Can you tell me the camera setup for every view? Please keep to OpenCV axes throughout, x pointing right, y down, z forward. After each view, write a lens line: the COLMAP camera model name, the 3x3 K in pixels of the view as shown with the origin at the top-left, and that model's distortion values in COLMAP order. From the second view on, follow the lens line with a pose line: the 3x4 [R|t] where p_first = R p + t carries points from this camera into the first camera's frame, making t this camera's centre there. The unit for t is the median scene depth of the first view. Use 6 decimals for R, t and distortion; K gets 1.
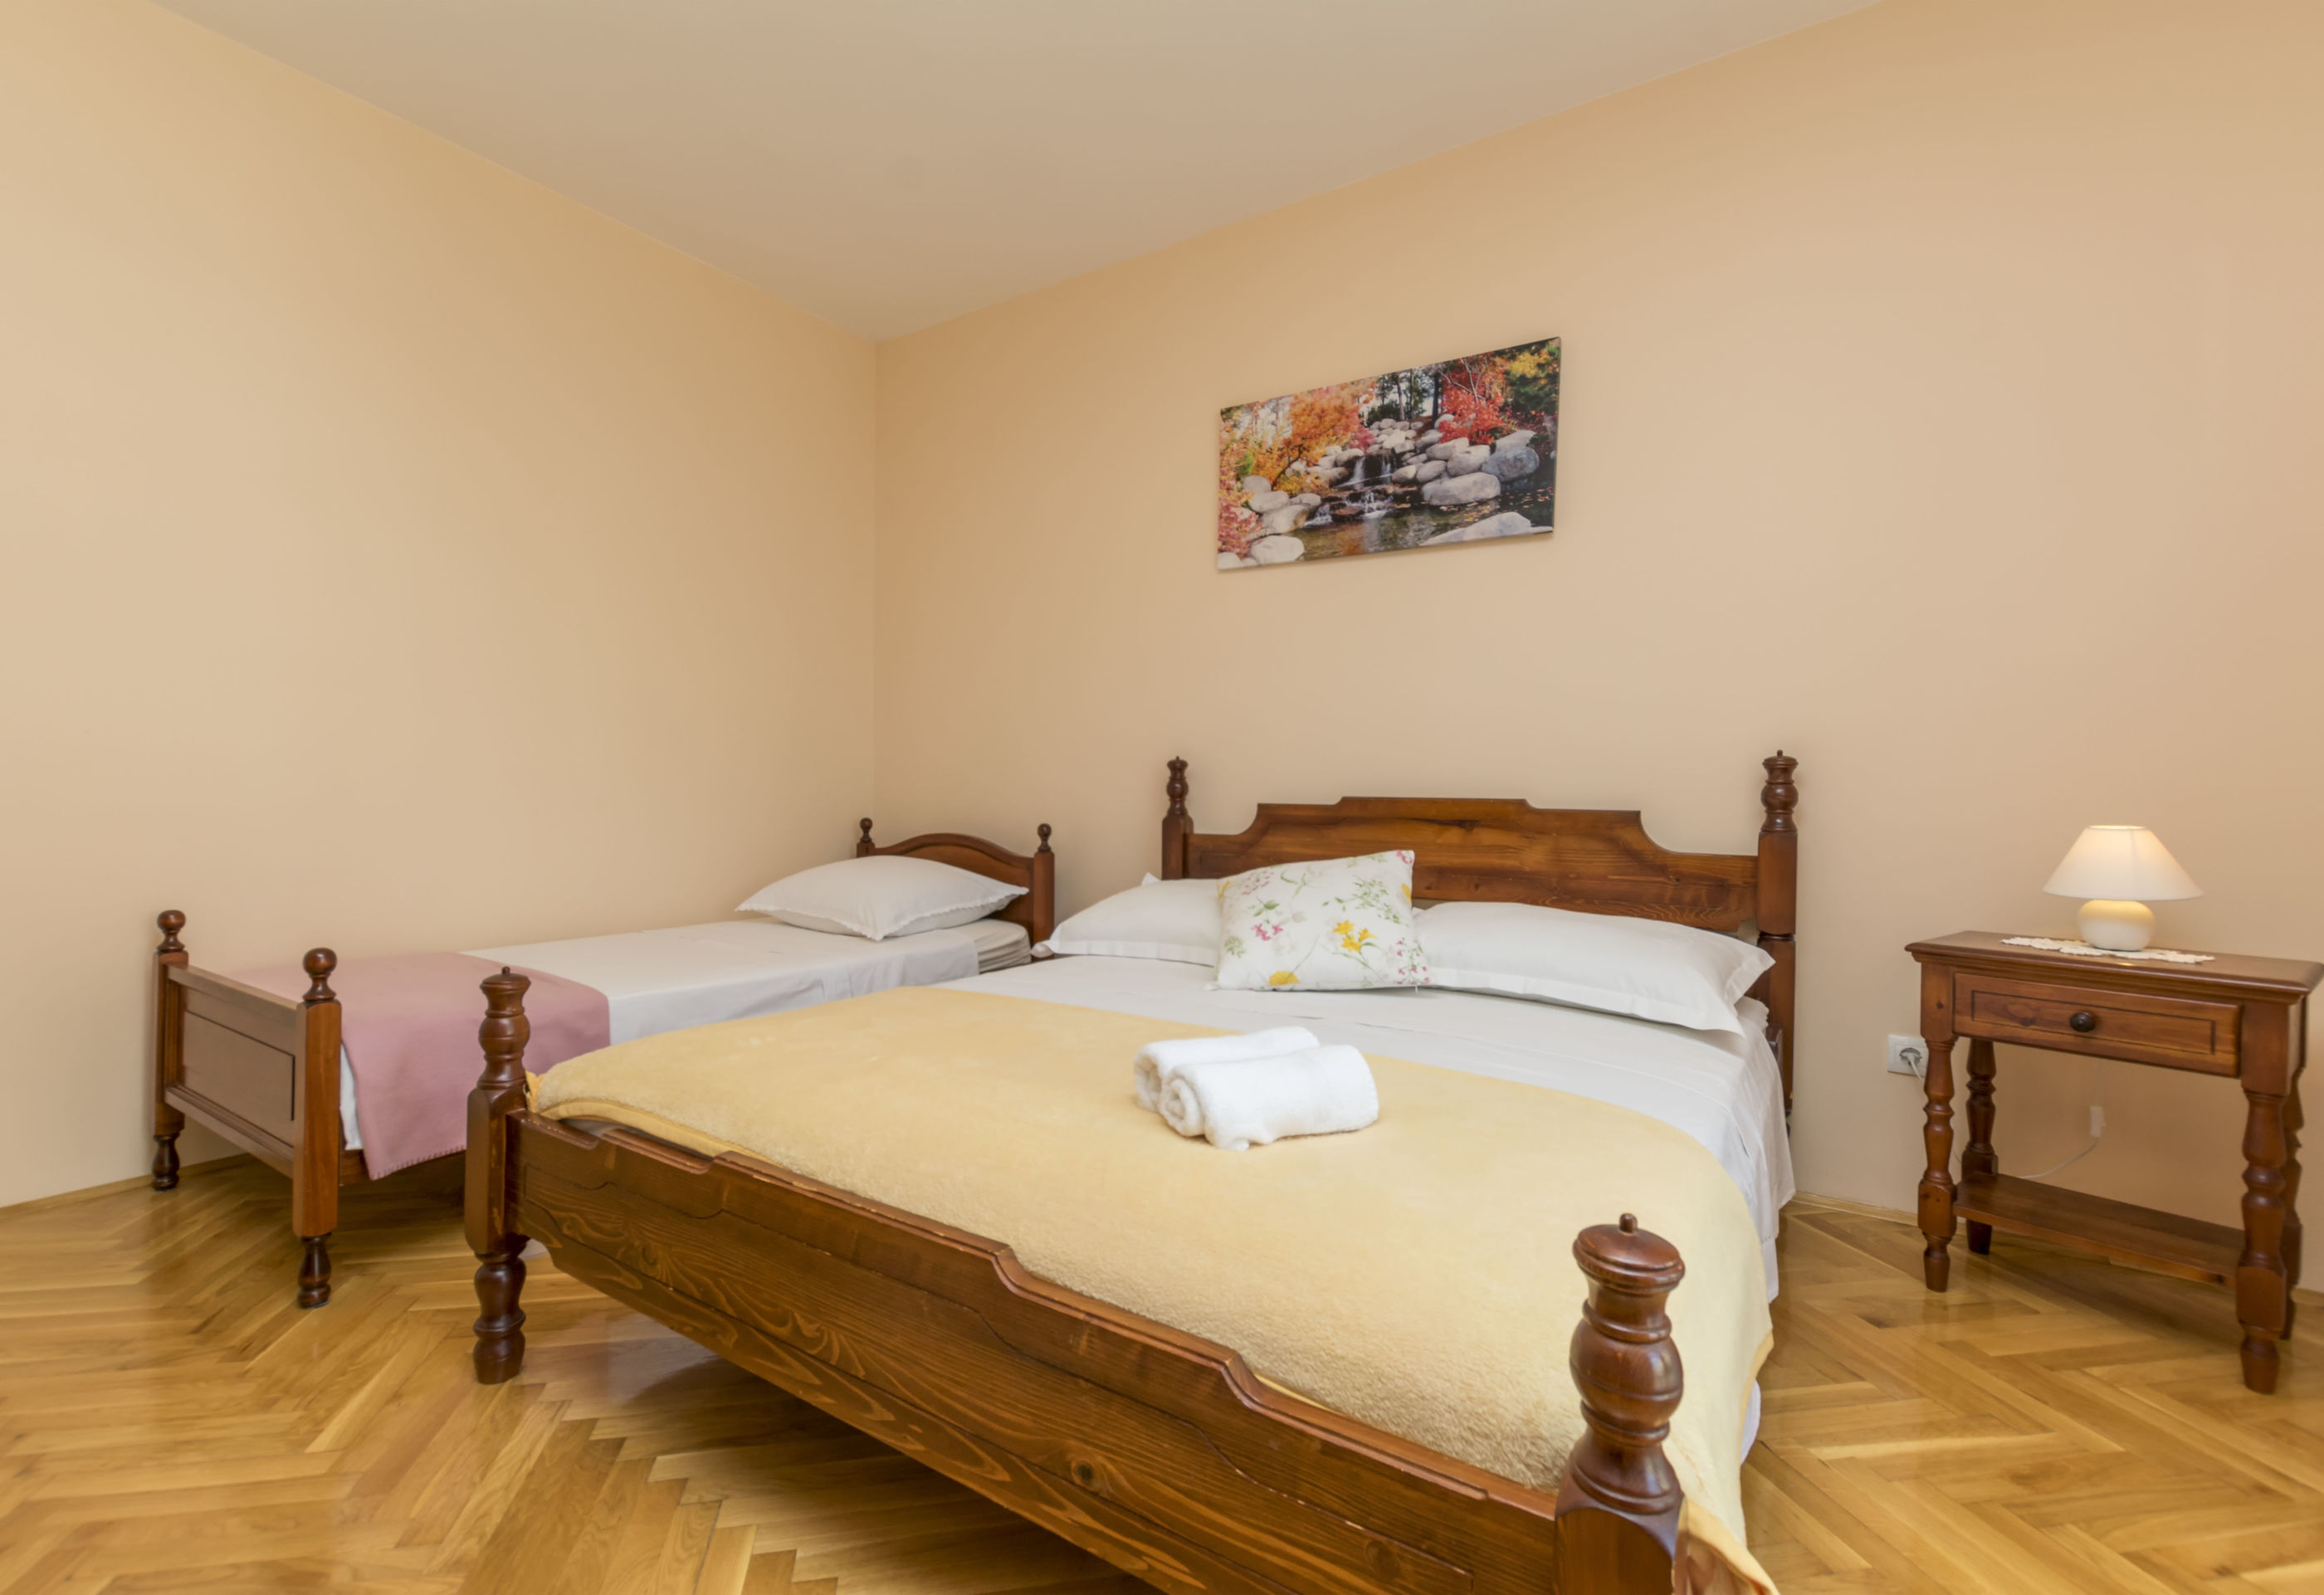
lens RADIAL K [[1085.7, 0, 1090.7], [0, 1085.7, 767.3], [0, 0, 1]] dist [-0.001571, -0.000701]
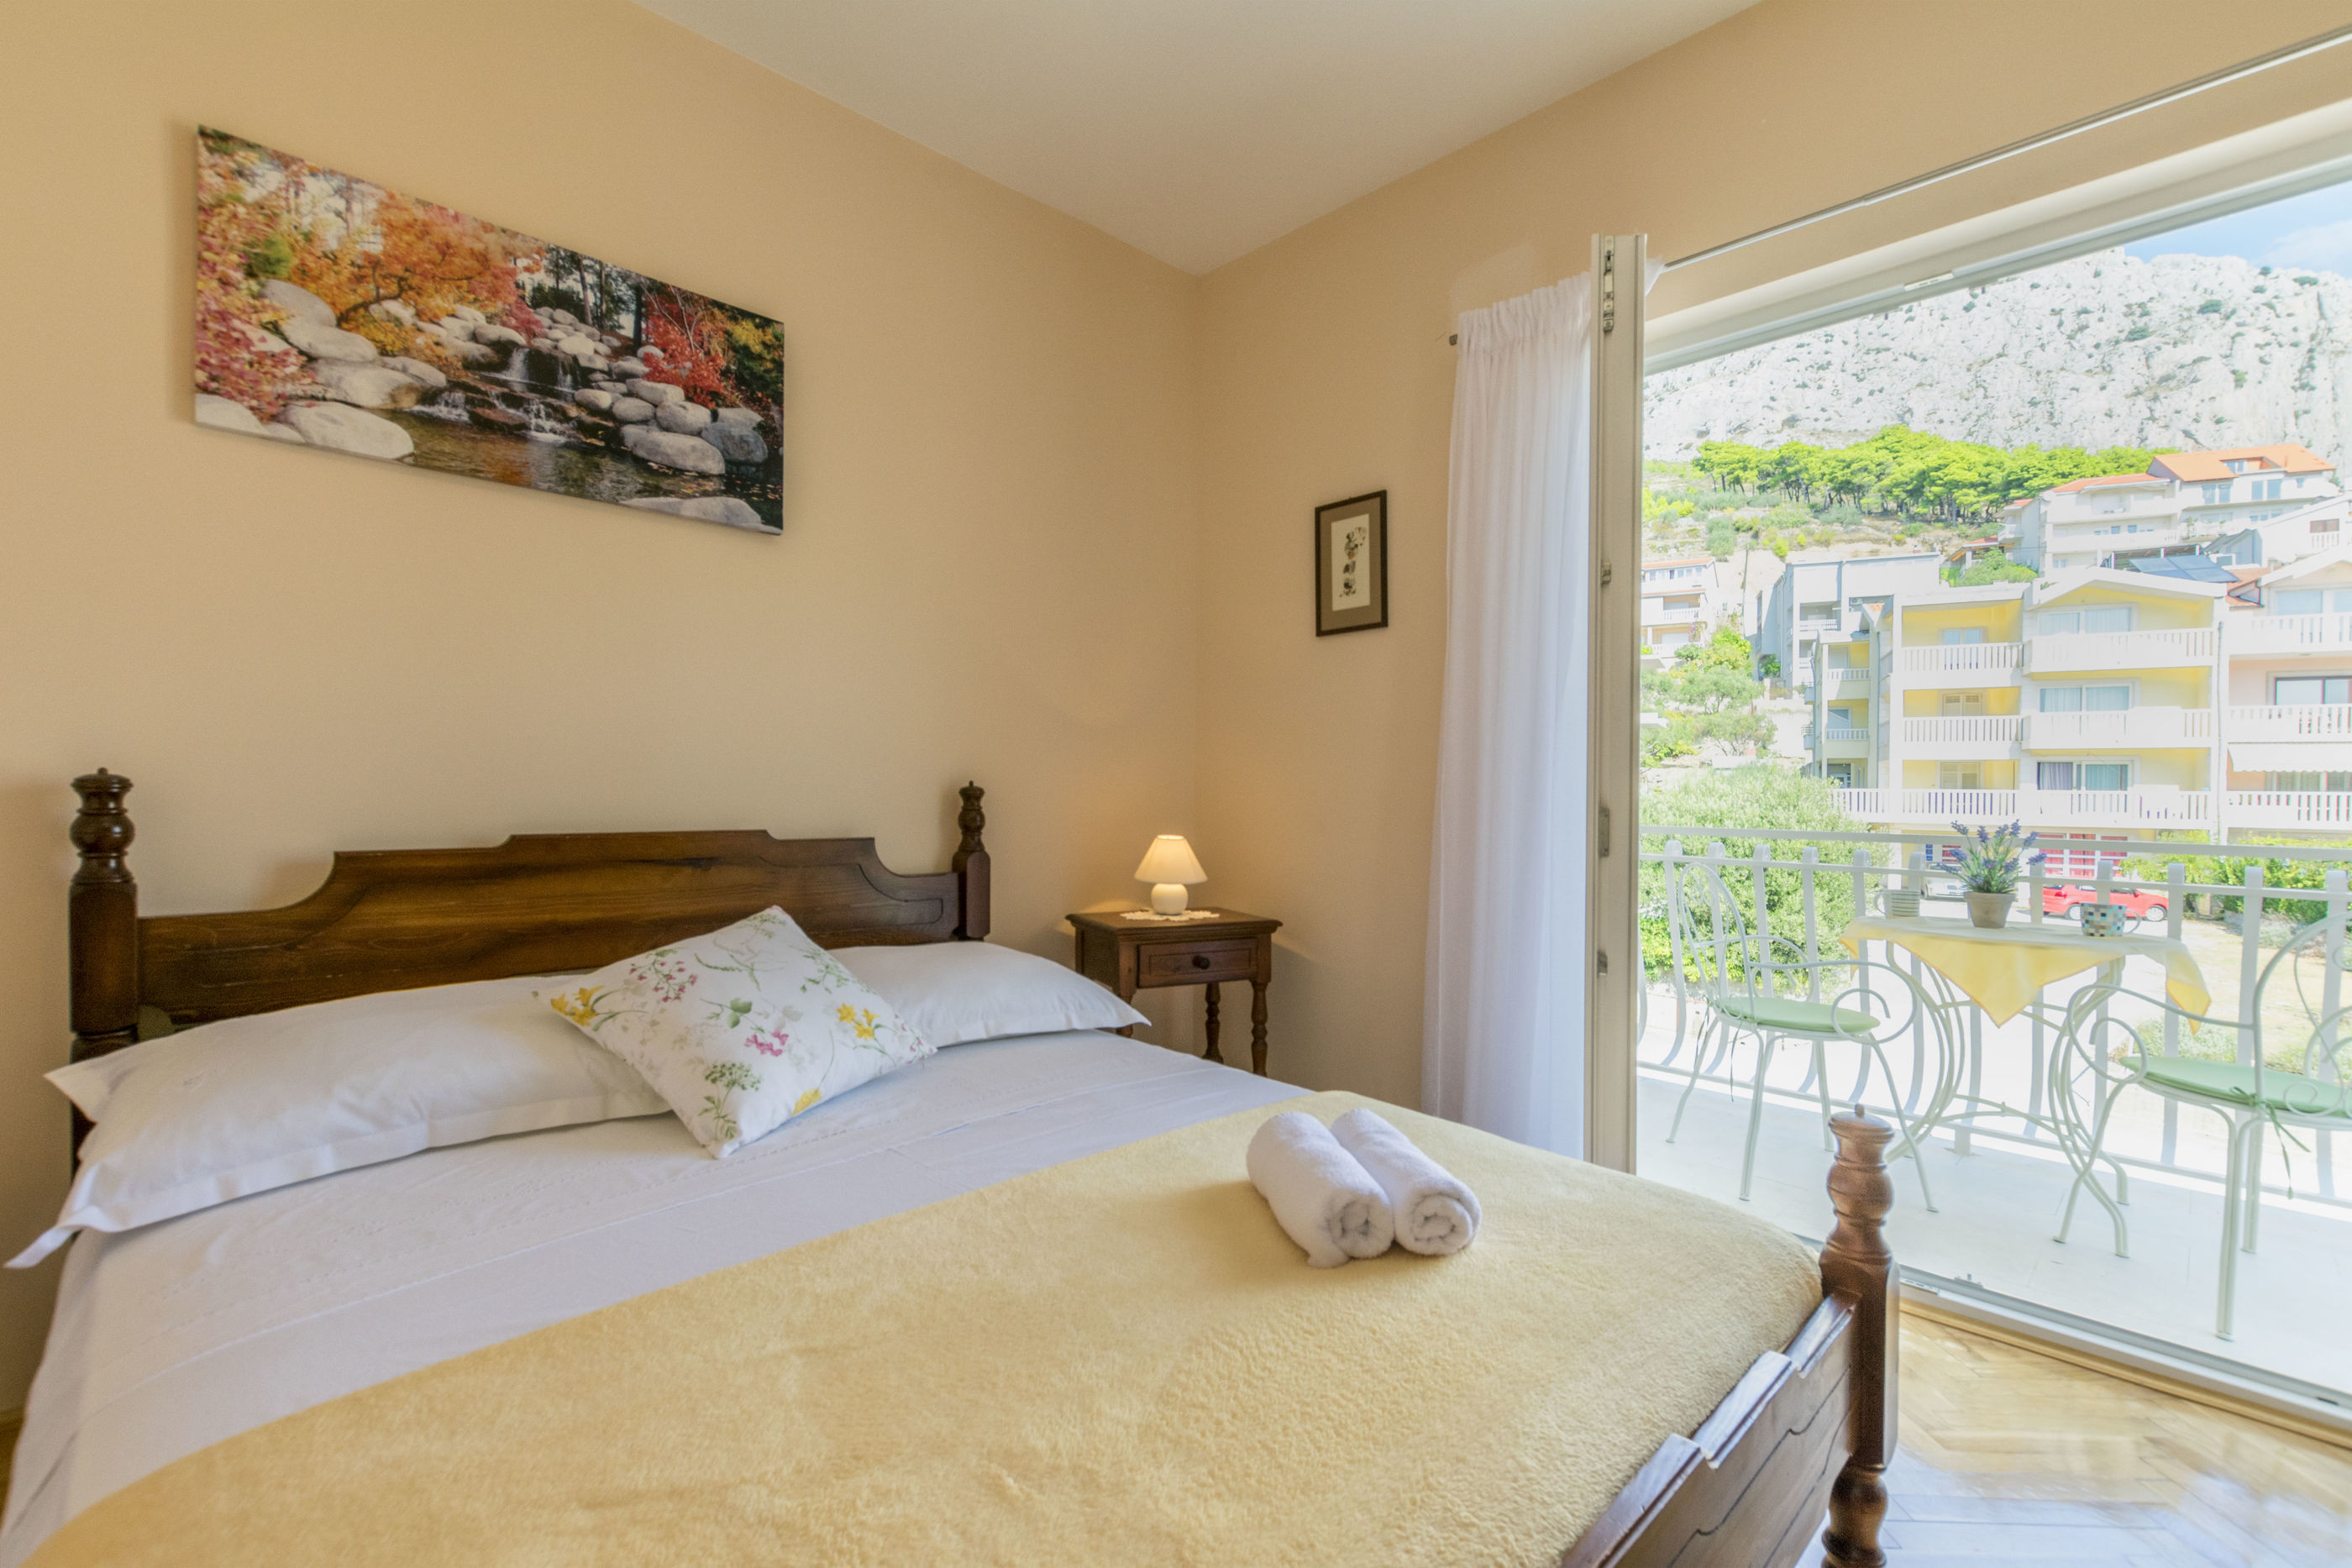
lens RADIAL K [[1041.6, 0, 1152.7], [0, 1041.6, 796.3], [0, 0, 1]] dist [0.009168, -0.003579]
pose [[0.167661, -0.000117, 0.985845, -0.351003], [-0.009469, 0.999954, 0.001729, -0.002437], [-0.985799, -0.009625, 0.167652, 0.496411]]
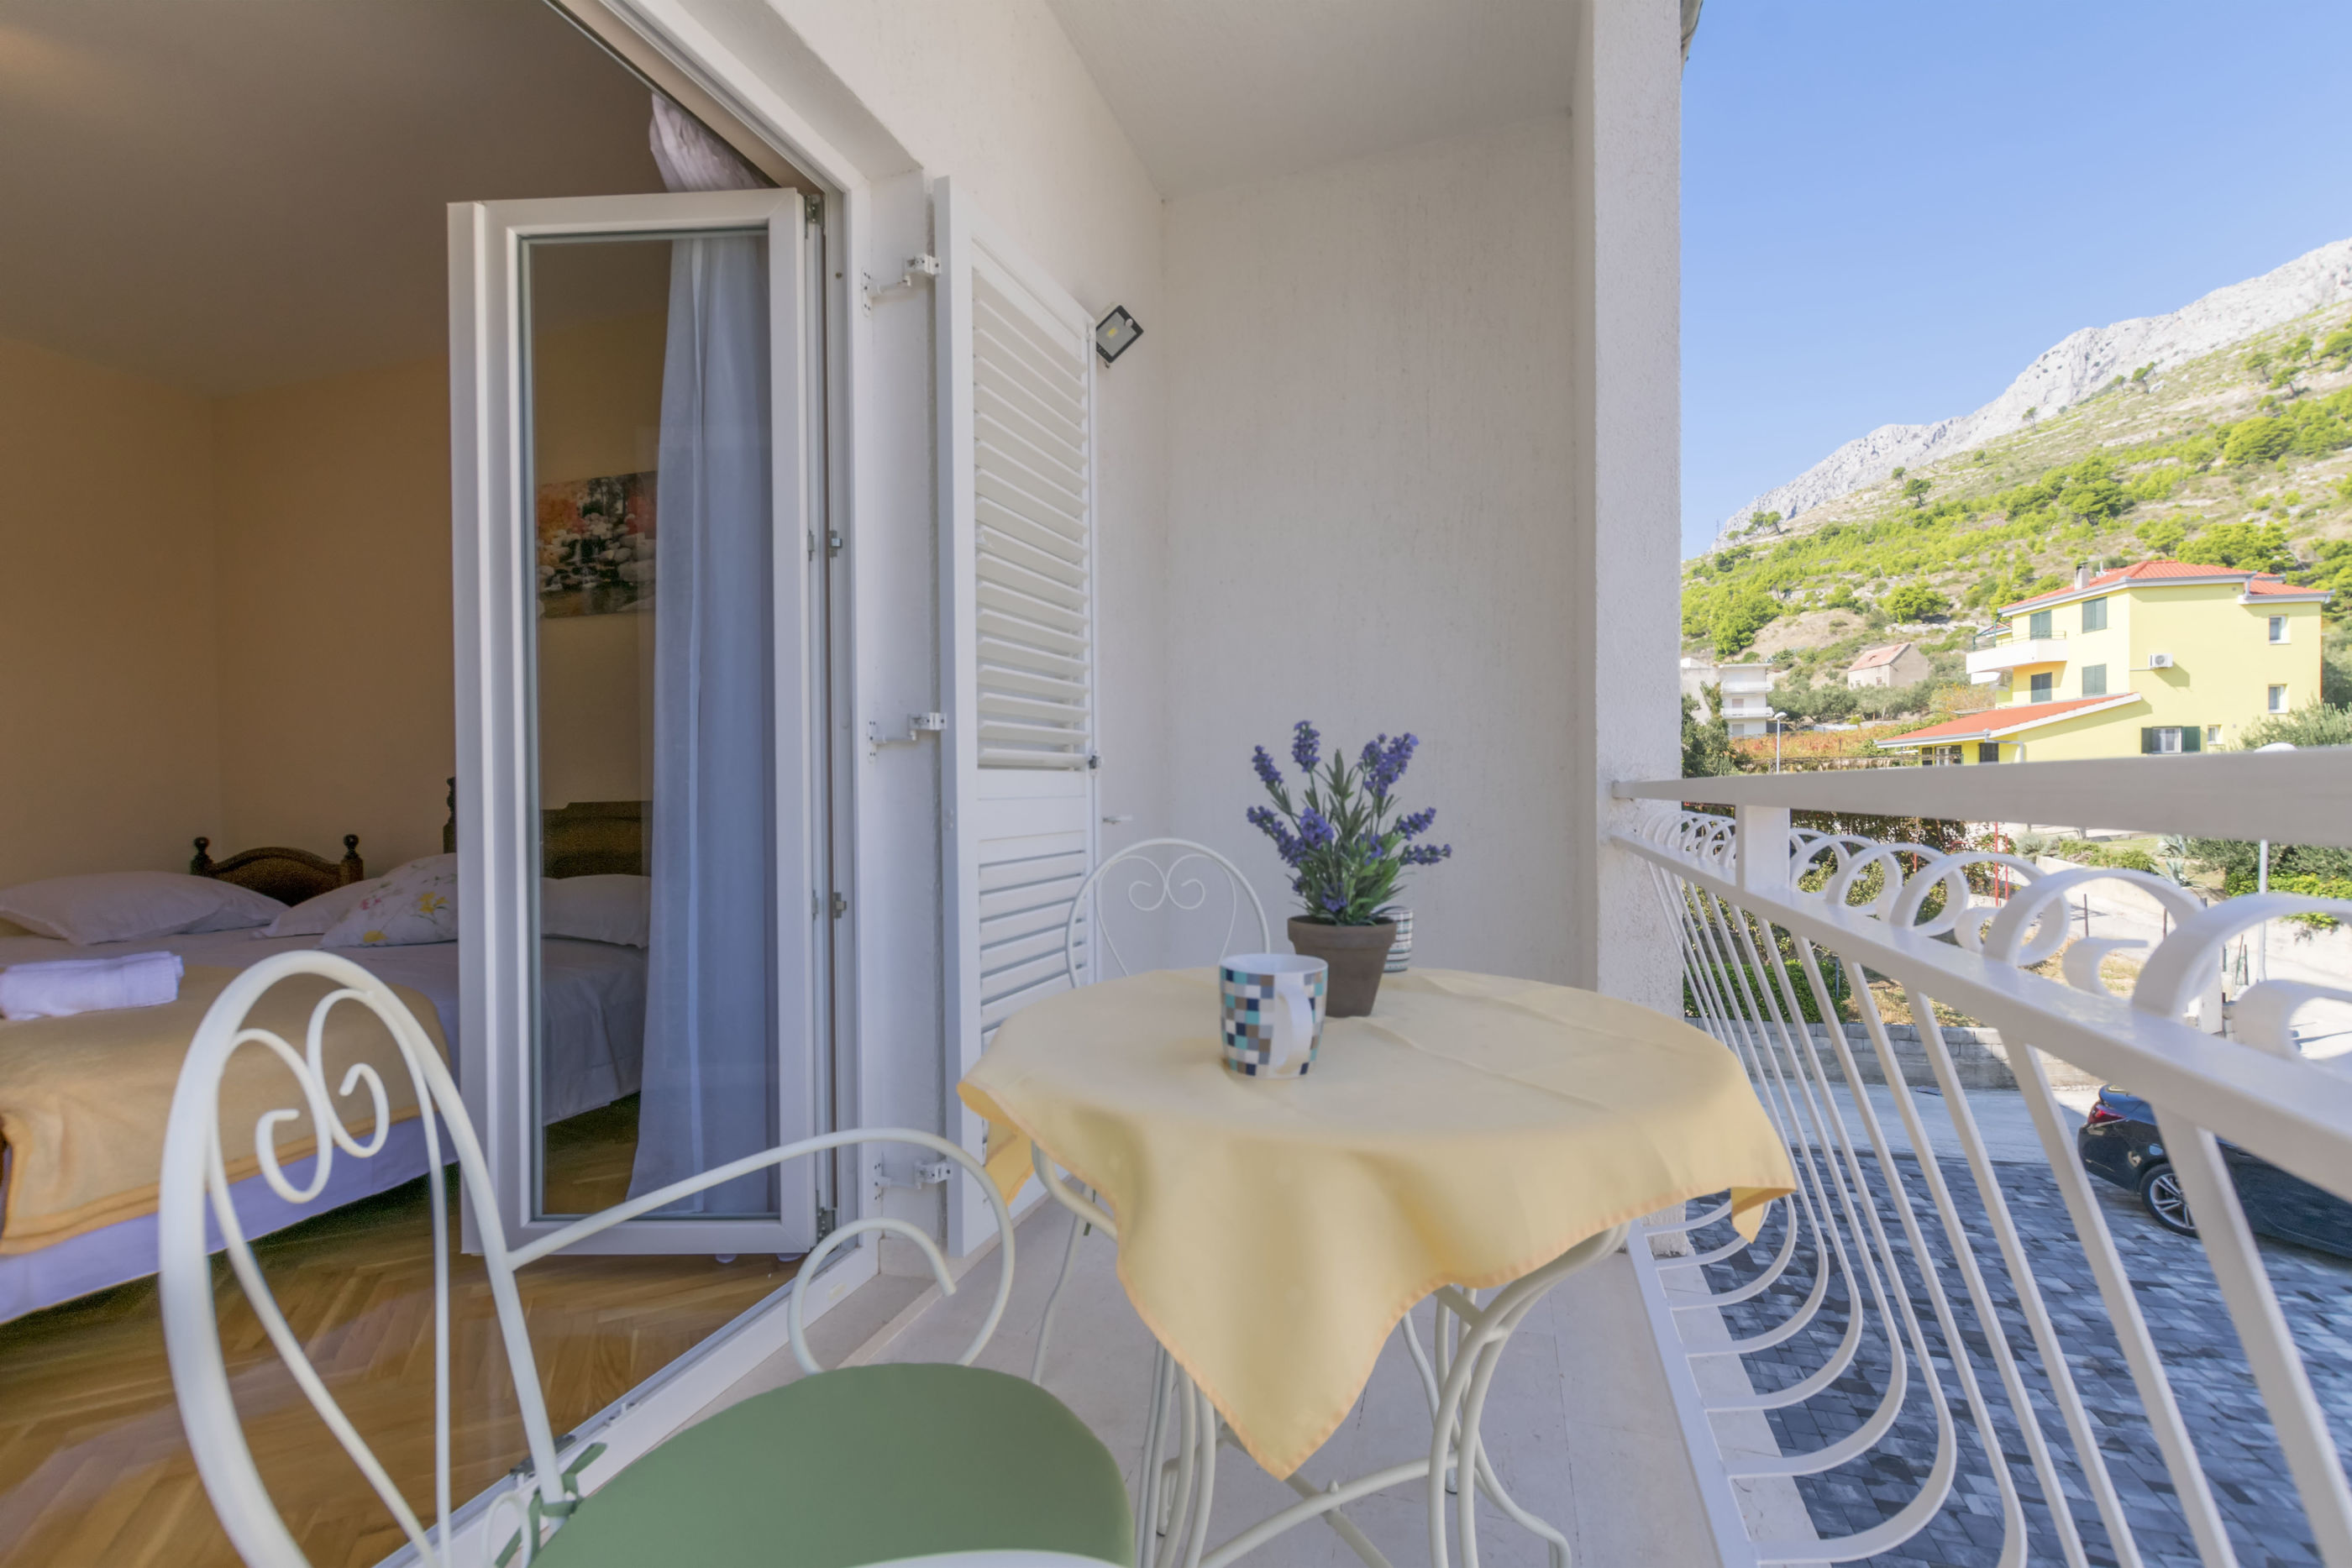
lens RADIAL K [[1041.6, 0, 1173.0], [0, 1041.6, 780.3], [0, 0, 1]] dist [0.009168, -0.003579]
pose [[0.941487, -0.036334, 0.335085, 0.499503], [0.032034, 0.999318, 0.018351, 0.001835], [-0.335523, -0.006544, 0.942009, -0.431206]]
